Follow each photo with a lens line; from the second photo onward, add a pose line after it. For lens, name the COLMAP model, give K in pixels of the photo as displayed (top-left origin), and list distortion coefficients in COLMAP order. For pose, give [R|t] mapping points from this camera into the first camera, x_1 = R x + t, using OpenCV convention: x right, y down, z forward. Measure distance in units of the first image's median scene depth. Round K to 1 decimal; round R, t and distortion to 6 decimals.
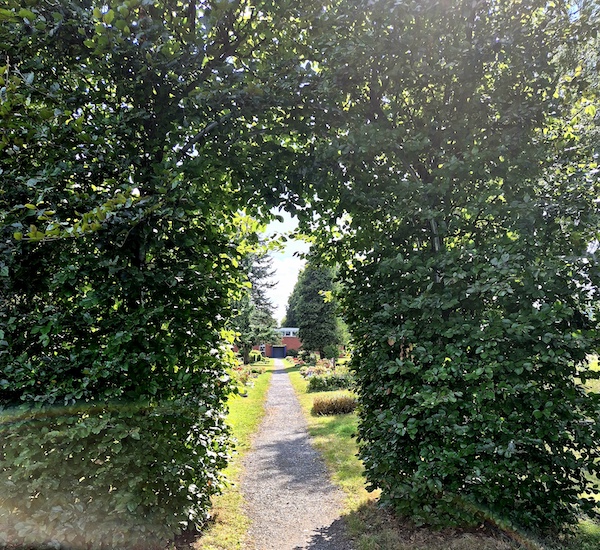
lens RADIAL K [[458.5, 0, 299.7], [0, 458.5, 274.7], [0, 0, 1]] dist [0.000899, 0.000089]
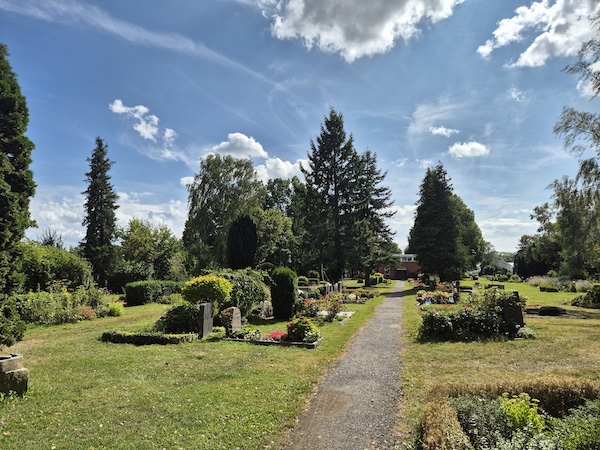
lens RADIAL K [[365.8, 0, 298.7], [0, 365.8, 226.7], [0, 0, 1]] dist [0.002582, 0.000292]
pose [[0.948759, -0.039450, -0.313529, 0.005133], [0.050968, 0.998290, 0.028623, 0.018055], [0.311864, -0.043137, 0.949147, 0.107703]]
